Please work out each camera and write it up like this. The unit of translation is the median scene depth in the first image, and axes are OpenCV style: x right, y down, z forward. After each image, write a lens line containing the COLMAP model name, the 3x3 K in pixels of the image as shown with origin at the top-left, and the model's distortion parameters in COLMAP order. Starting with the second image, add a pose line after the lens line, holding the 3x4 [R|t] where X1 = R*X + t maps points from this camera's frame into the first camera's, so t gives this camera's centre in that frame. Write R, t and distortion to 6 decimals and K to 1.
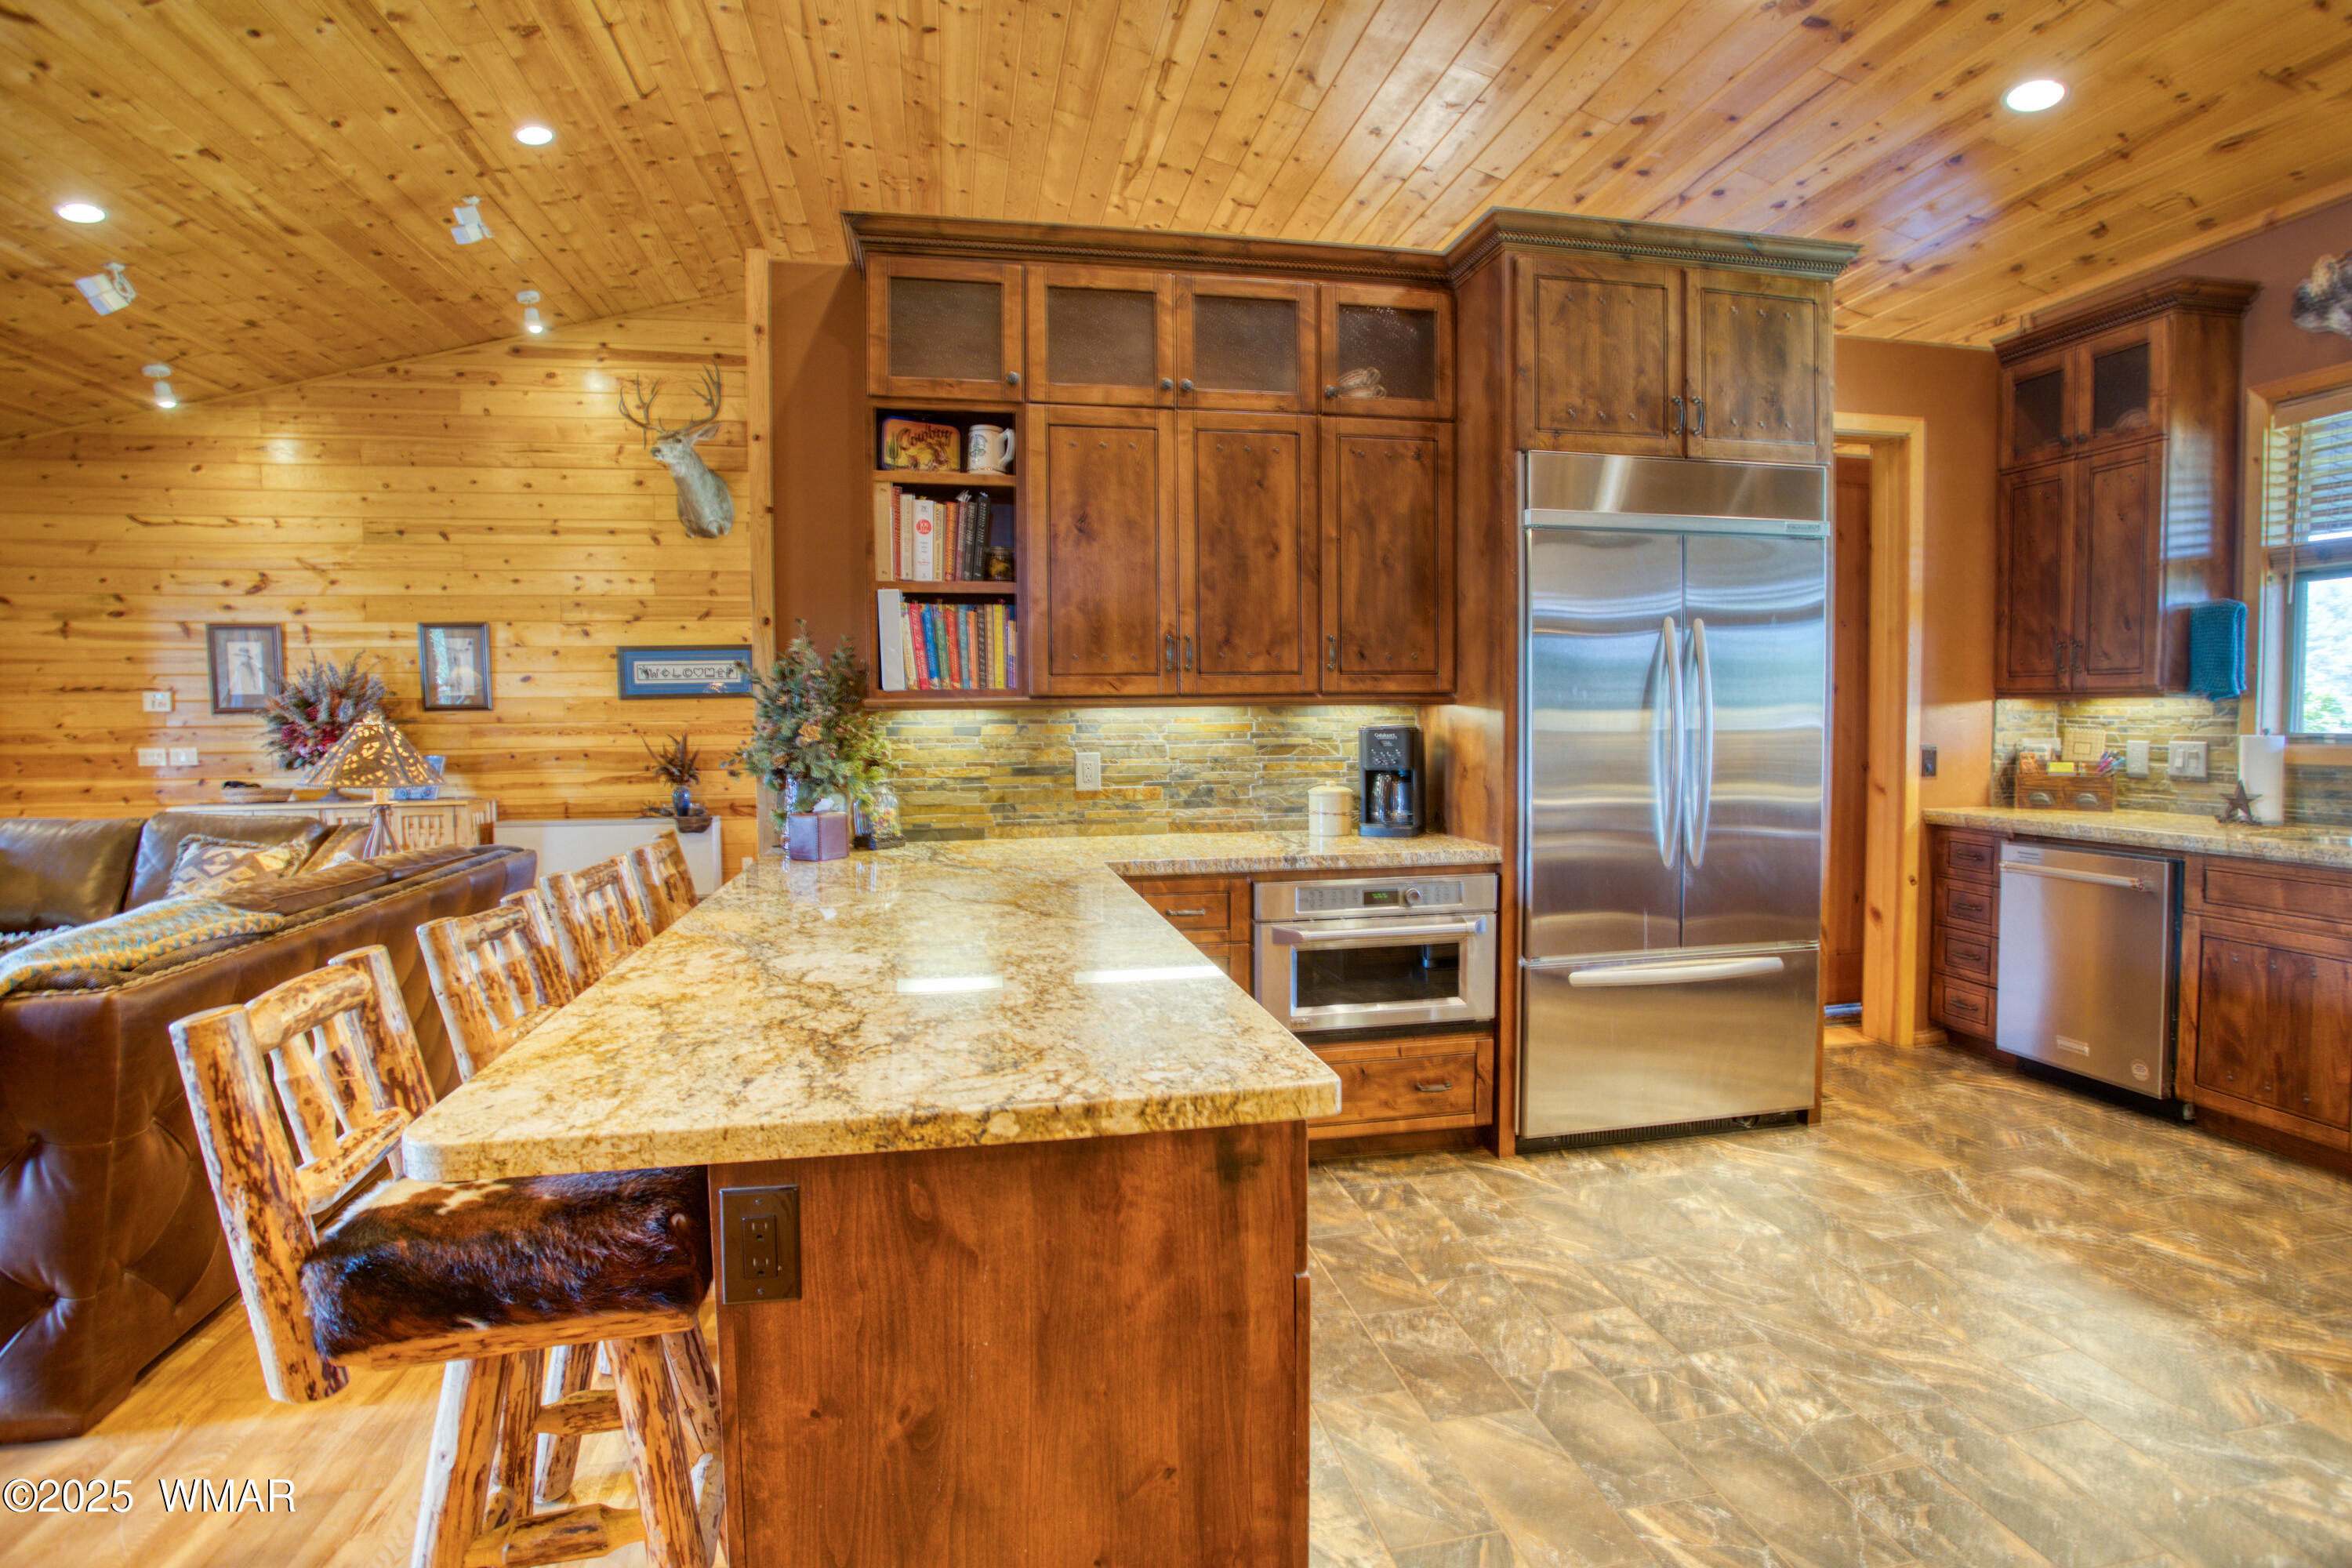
lens RADIAL K [[1171.0, 0, 1199.5], [0, 1171.0, 767.2], [0, 0, 1]] dist [-0.053906, 0.018964]
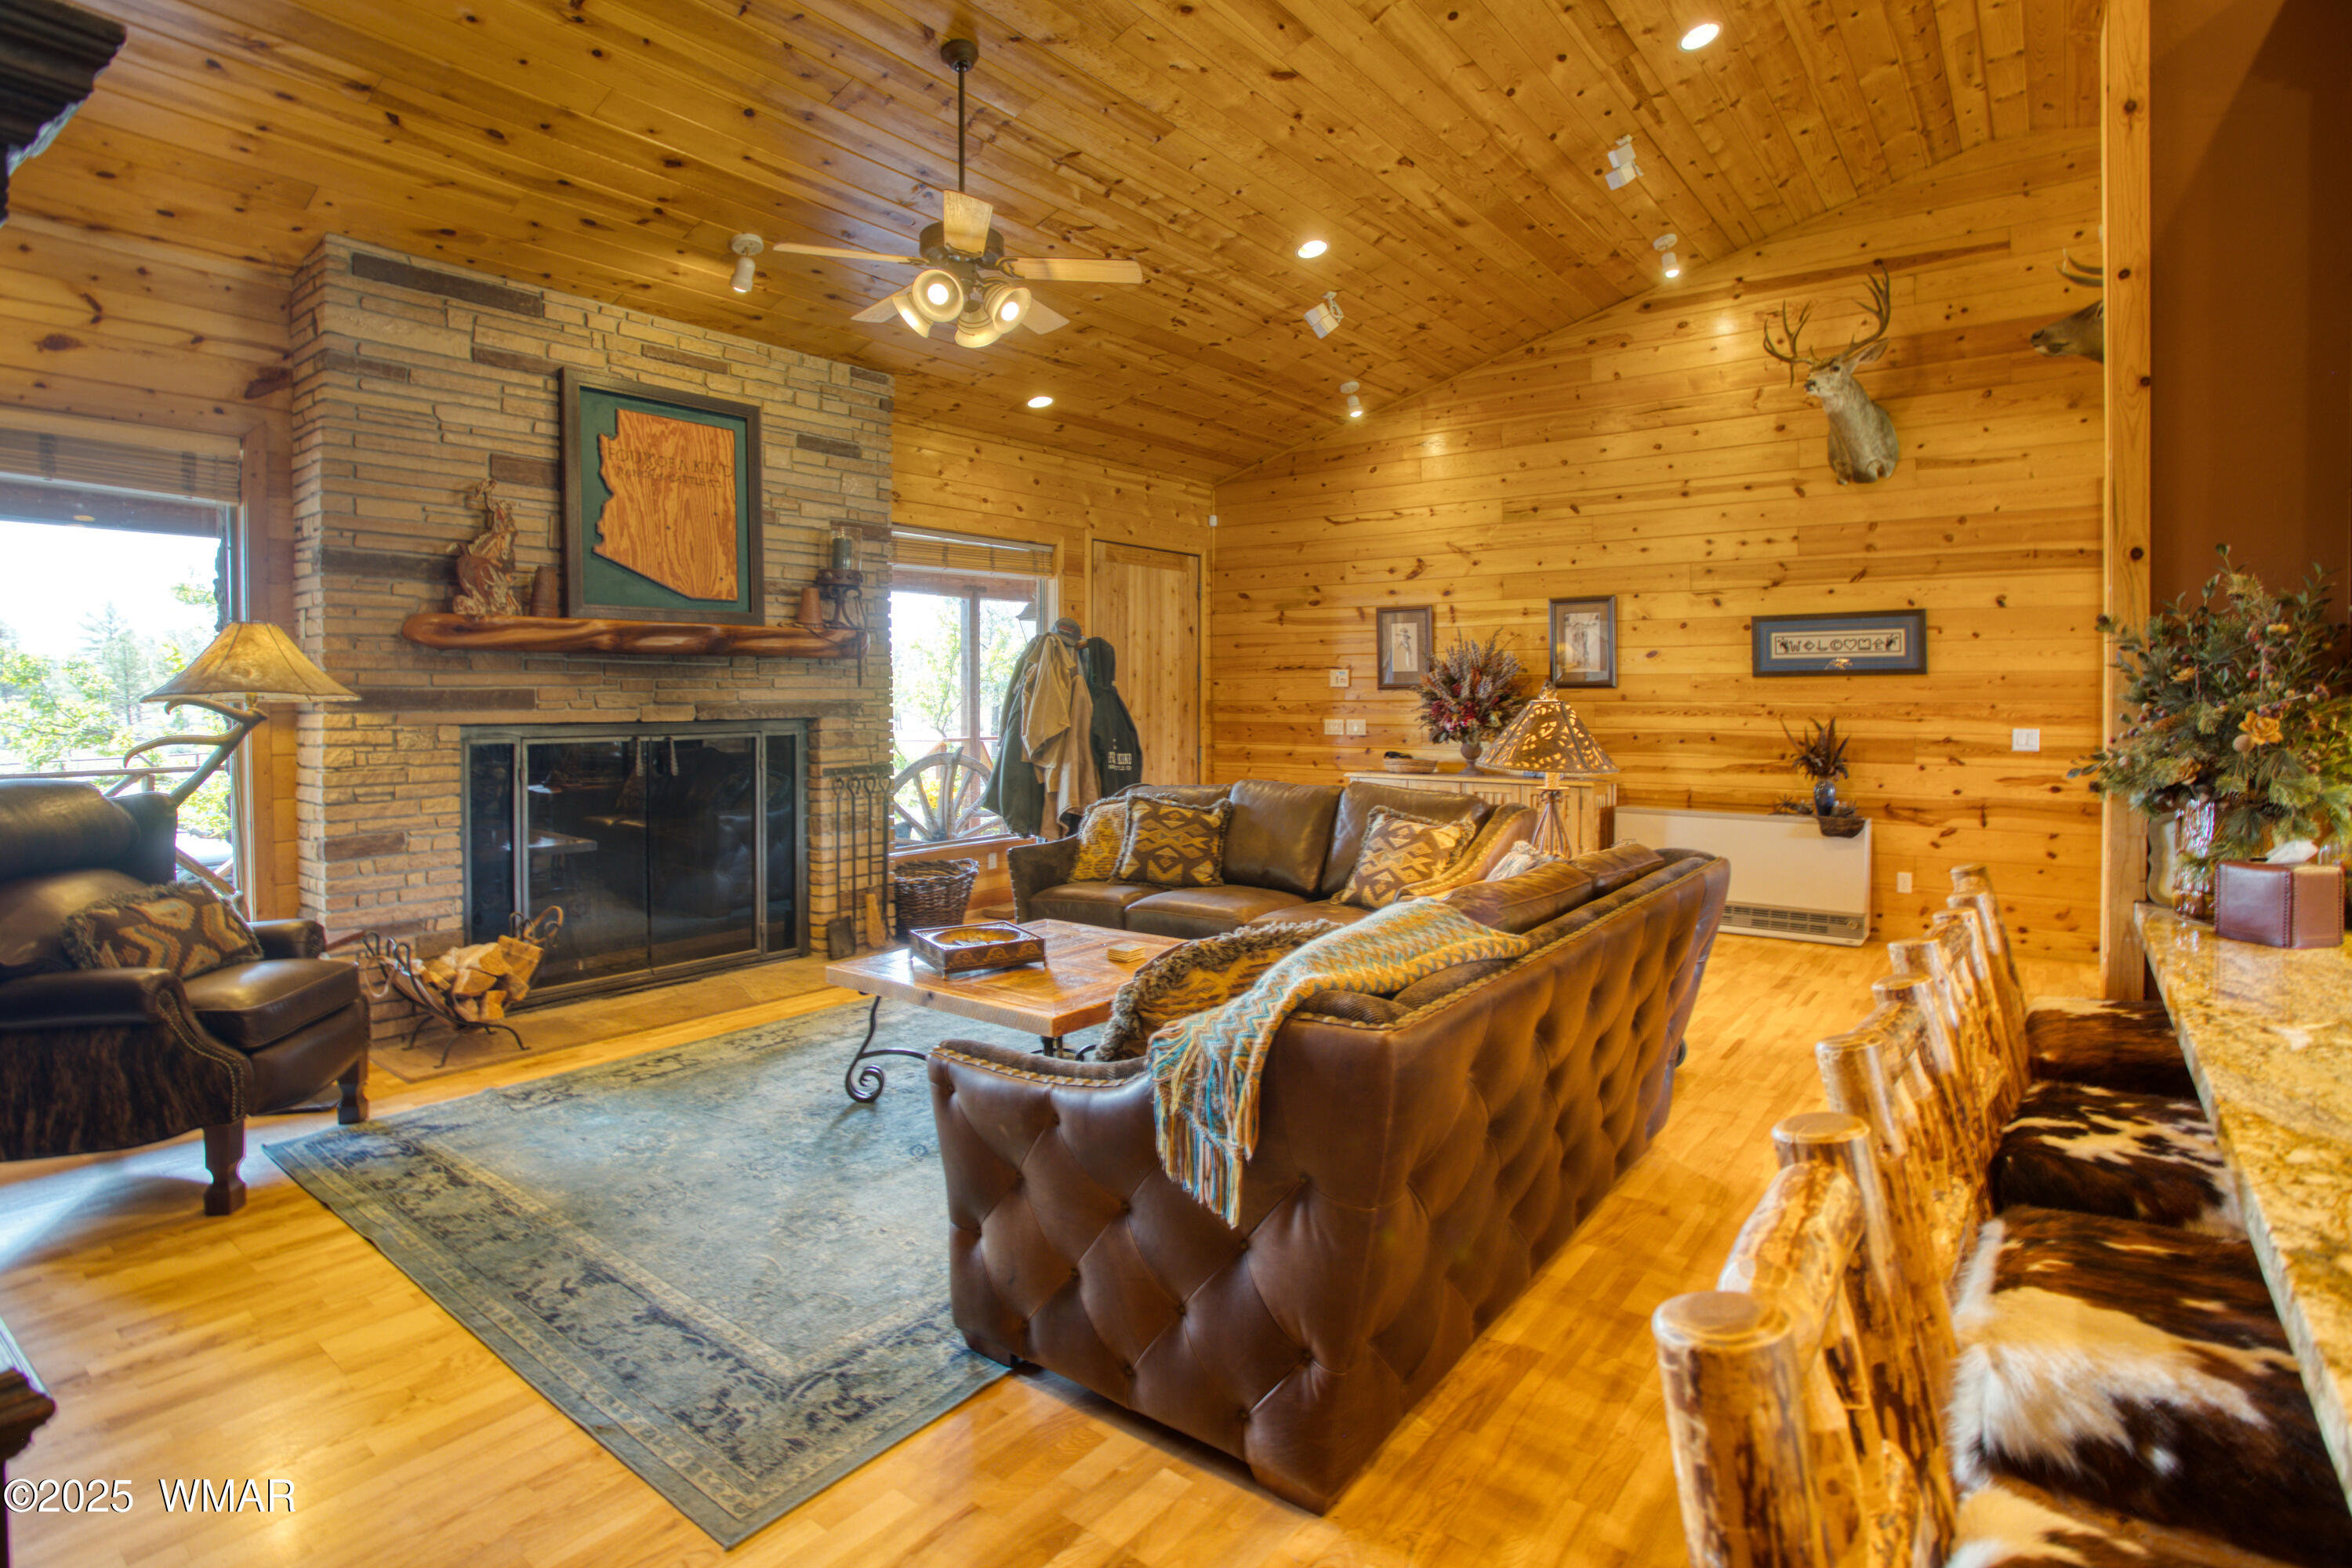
lens RADIAL K [[1171.0, 0, 1161.9], [0, 1171.0, 724.9], [0, 0, 1]] dist [-0.053906, 0.018964]
pose [[0.648059, 0.027547, -0.761091, -0.218065], [-0.041567, 0.999135, 0.000770, -0.007067], [0.760455, 0.031137, 0.648644, 0.163576]]
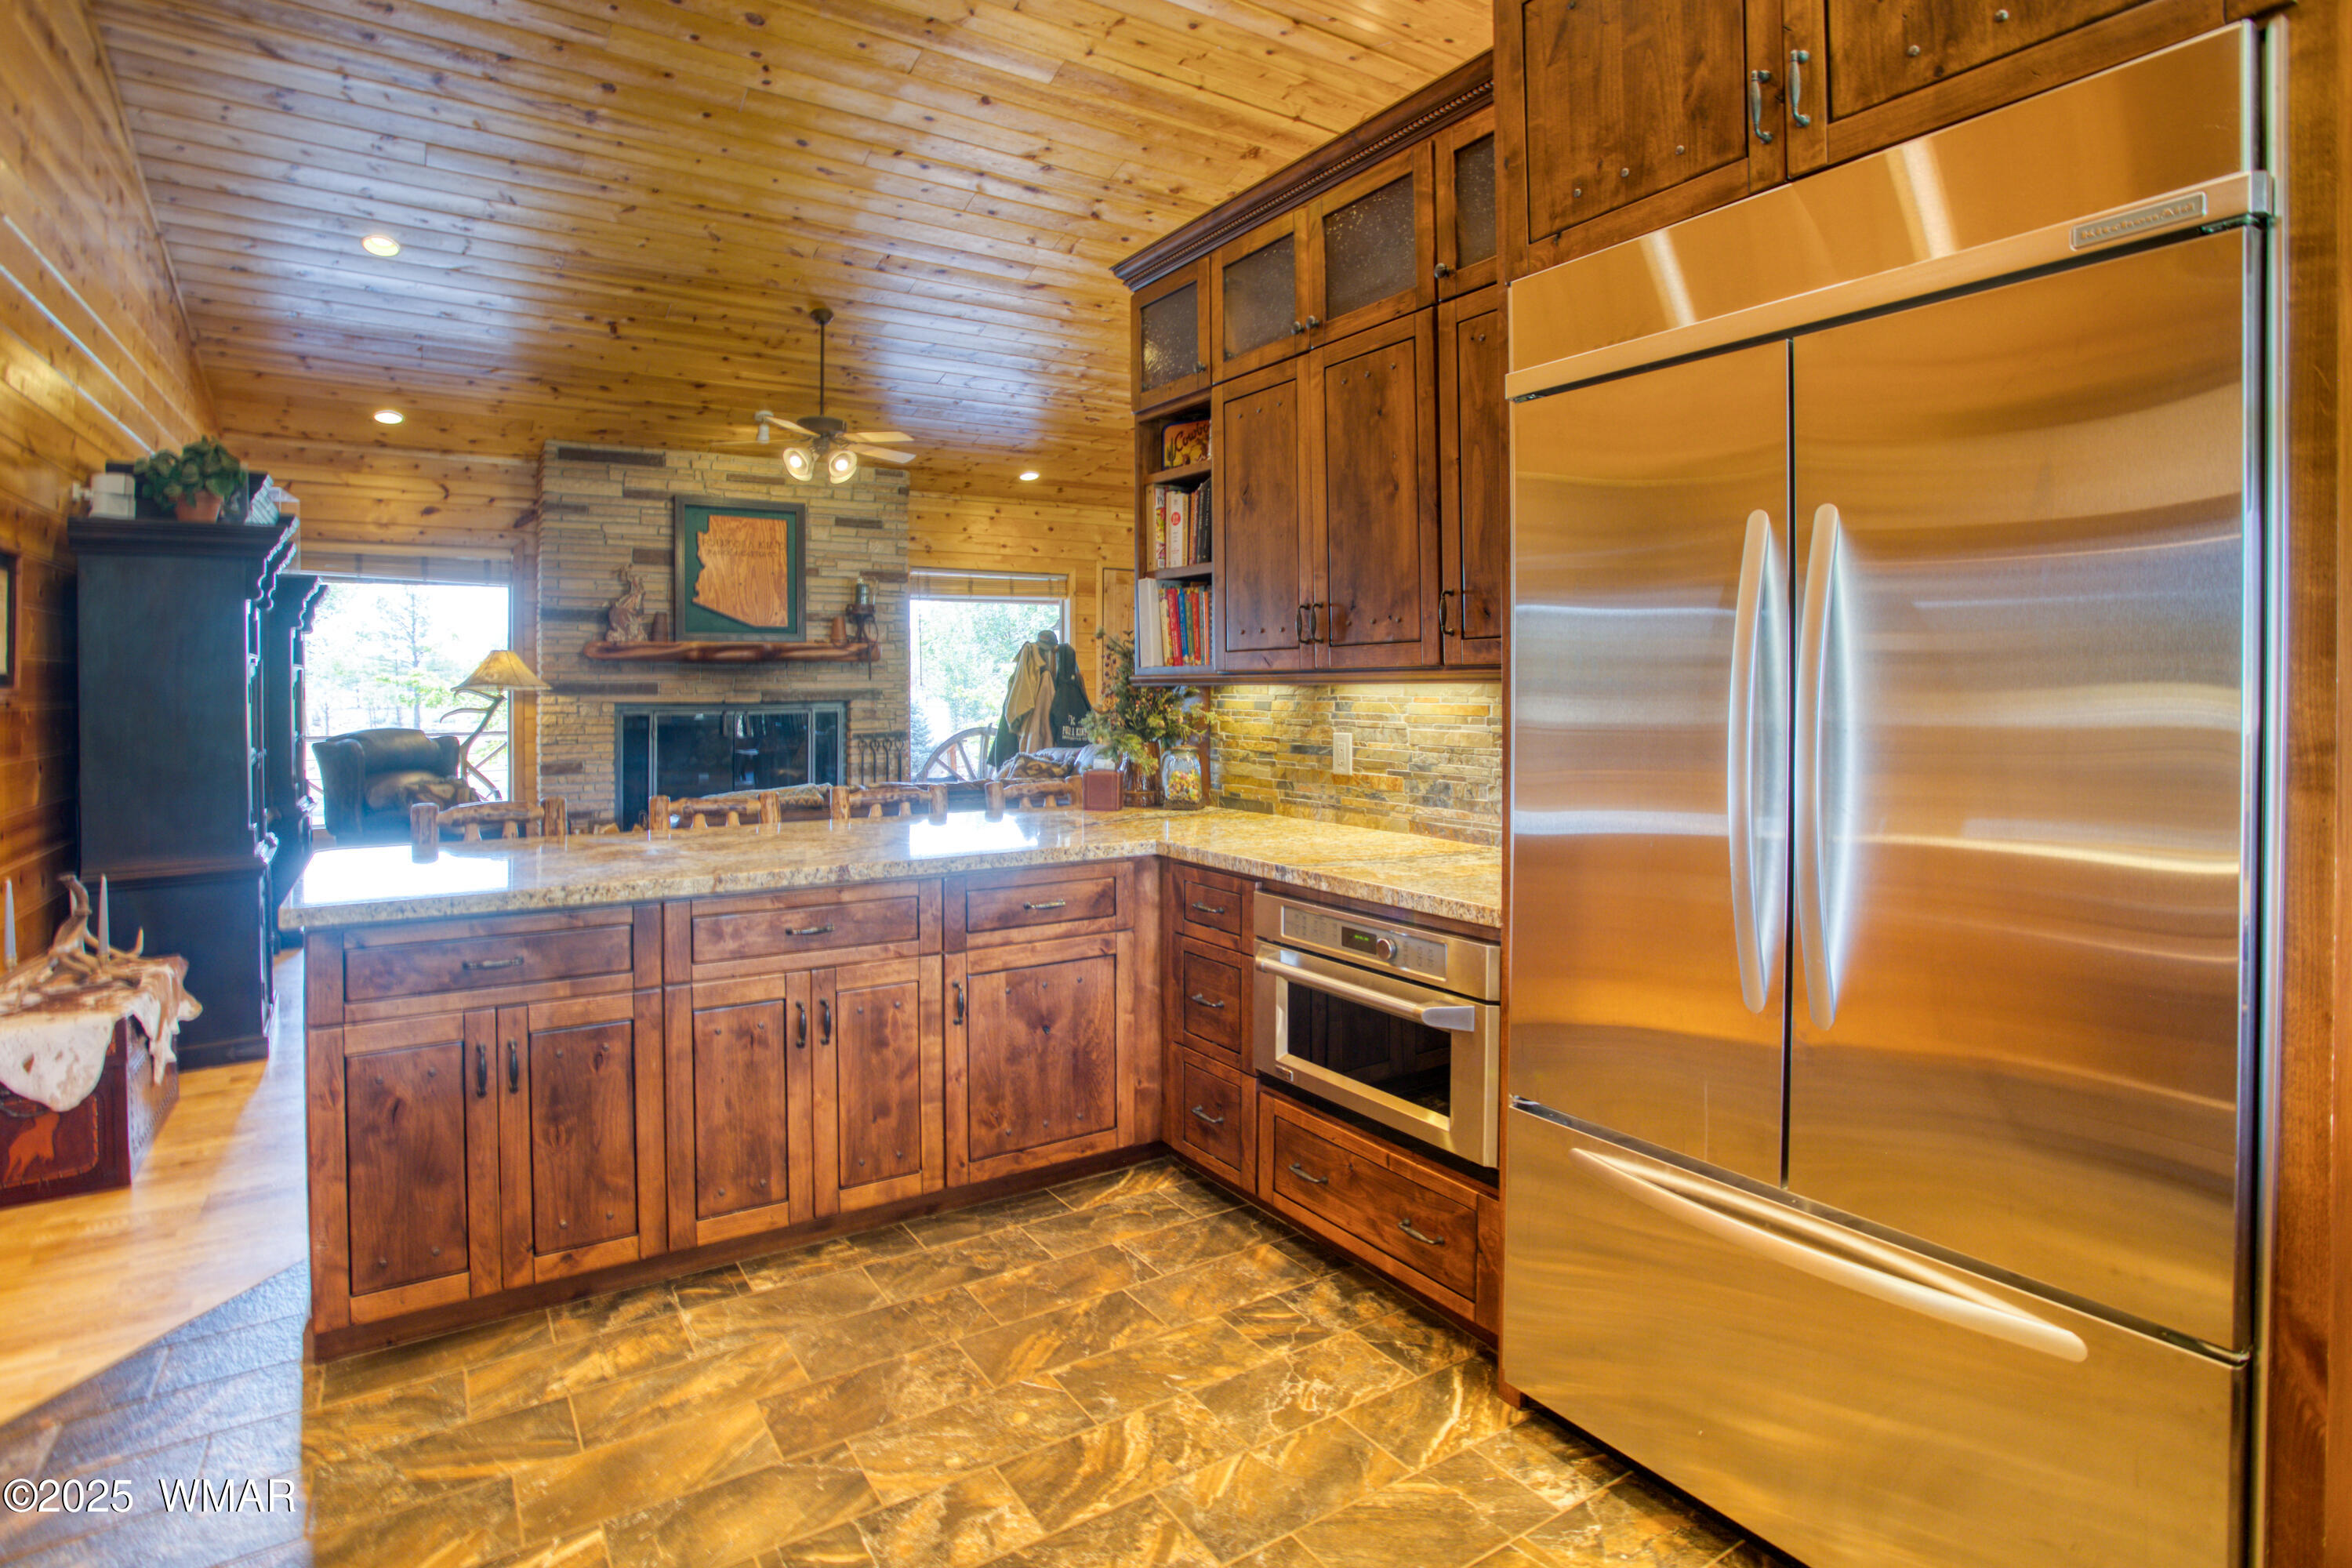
lens RADIAL K [[1171.0, 0, 1130.8], [0, 1171.0, 683.7], [0, 0, 1]] dist [-0.053906, 0.018964]
pose [[0.346268, 0.007276, -0.938107, 0.699709], [-0.046229, 0.998887, -0.009317, -0.034243], [0.936996, 0.046594, 0.346219, 0.521734]]
